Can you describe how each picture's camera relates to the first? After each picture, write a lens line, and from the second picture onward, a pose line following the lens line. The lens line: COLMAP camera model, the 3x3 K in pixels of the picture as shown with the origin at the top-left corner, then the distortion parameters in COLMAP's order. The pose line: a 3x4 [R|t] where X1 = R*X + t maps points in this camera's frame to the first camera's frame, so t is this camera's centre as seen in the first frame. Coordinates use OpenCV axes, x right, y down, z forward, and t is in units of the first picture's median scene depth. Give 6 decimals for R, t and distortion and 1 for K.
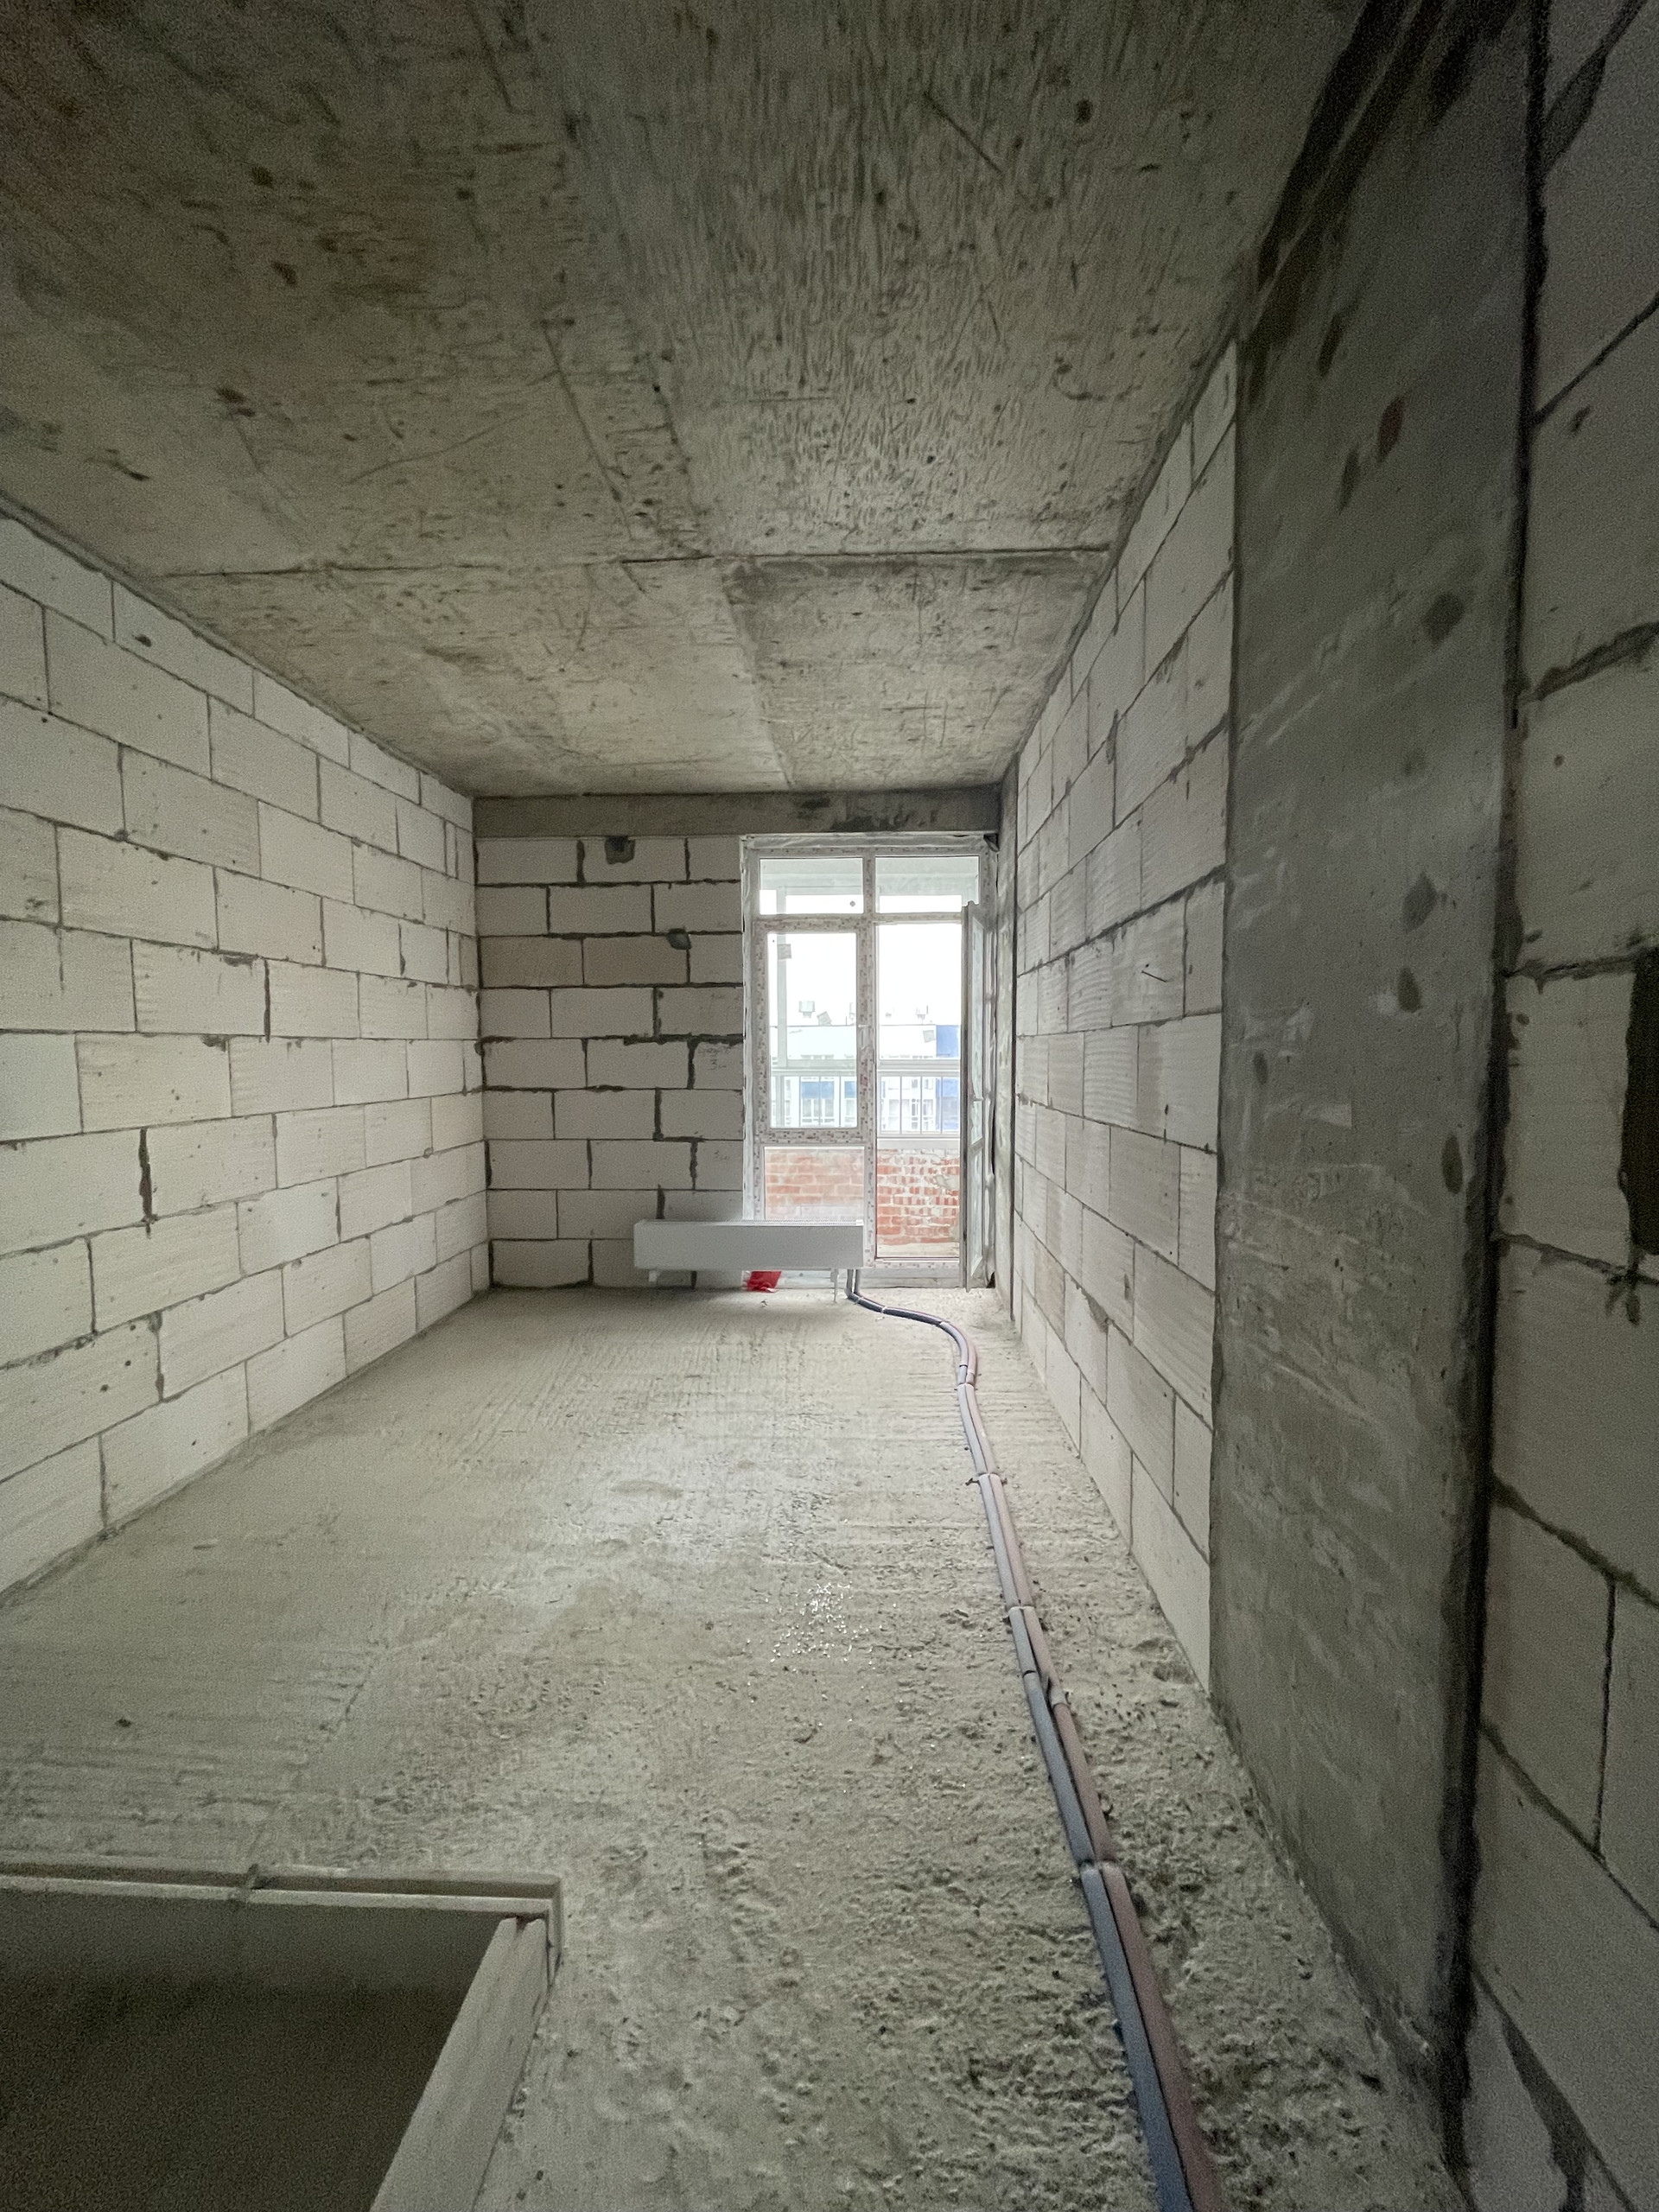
lens RADIAL K [[887.6, 0, 837.9], [0, 887.6, 1110.3], [0, 0, 1]] dist [-0.001977, 0.000343]
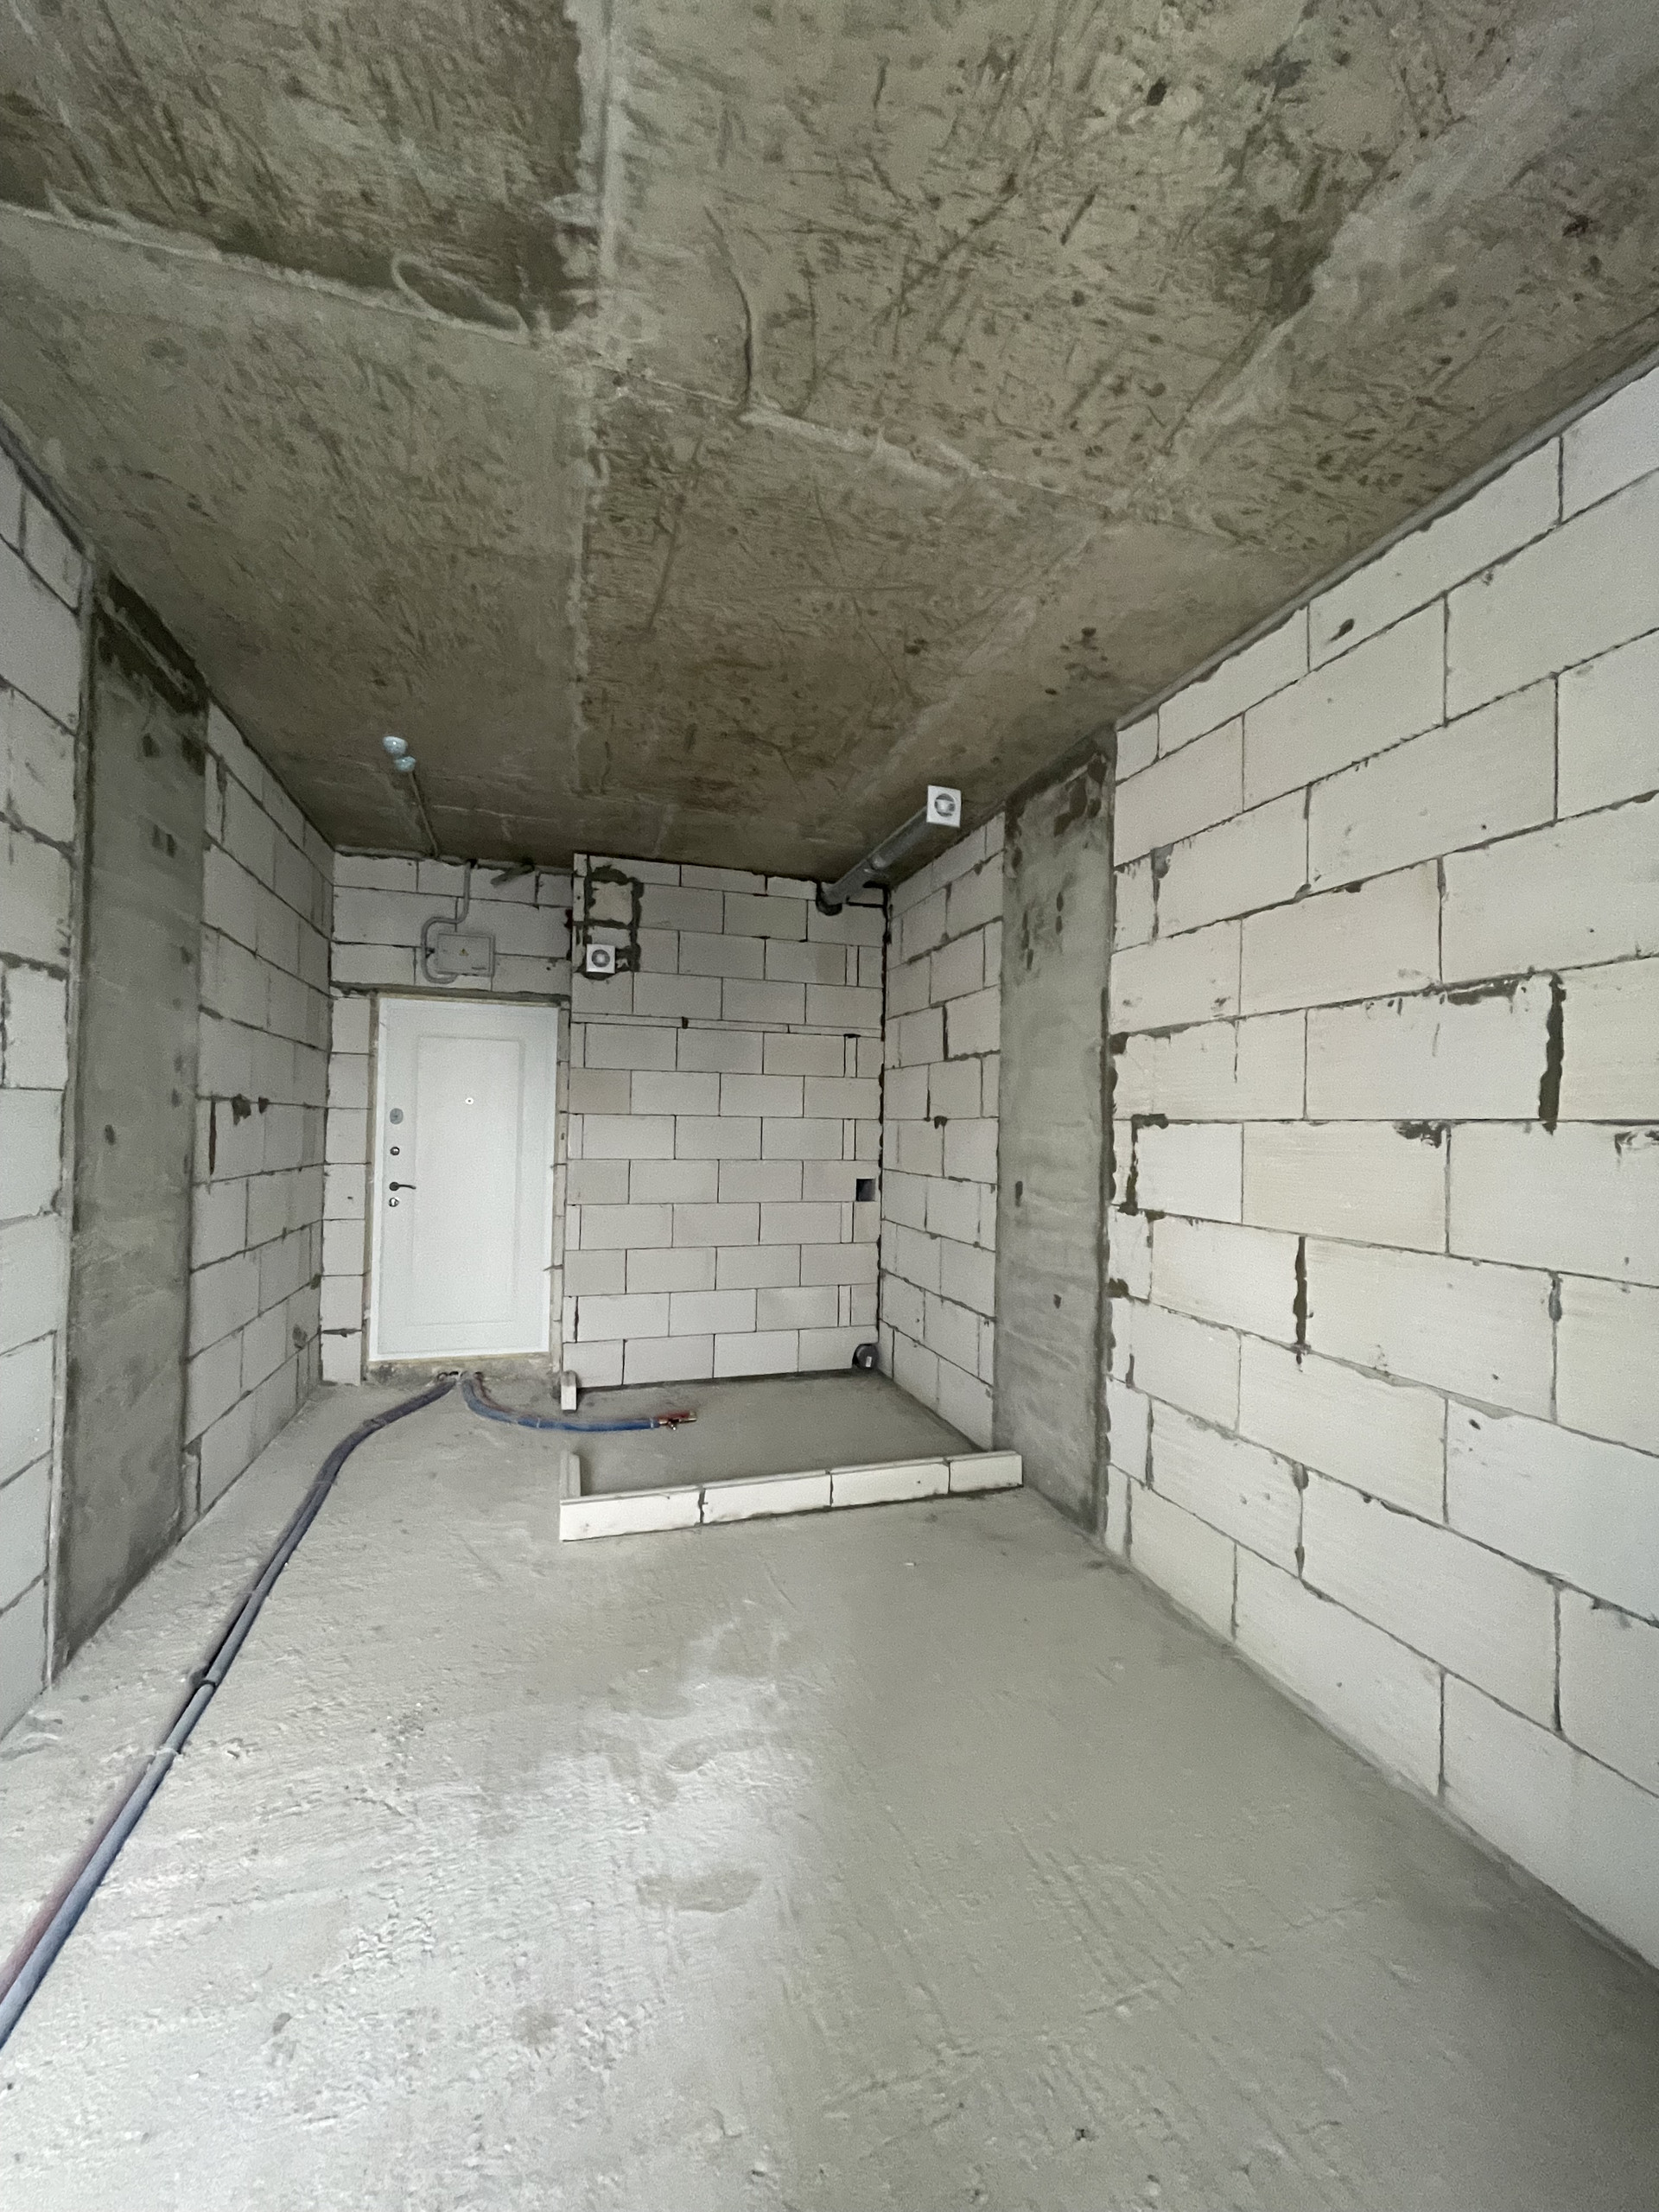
lens RADIAL K [[887.6, 0, 842.0], [0, 887.6, 1114.2], [0, 0, 1]] dist [-0.001977, 0.000343]
pose [[-0.938569, -0.019631, -0.344532, -0.102697], [-0.039460, 0.997937, 0.050635, -0.128769], [0.342827, 0.061120, -0.937408, 1.779776]]
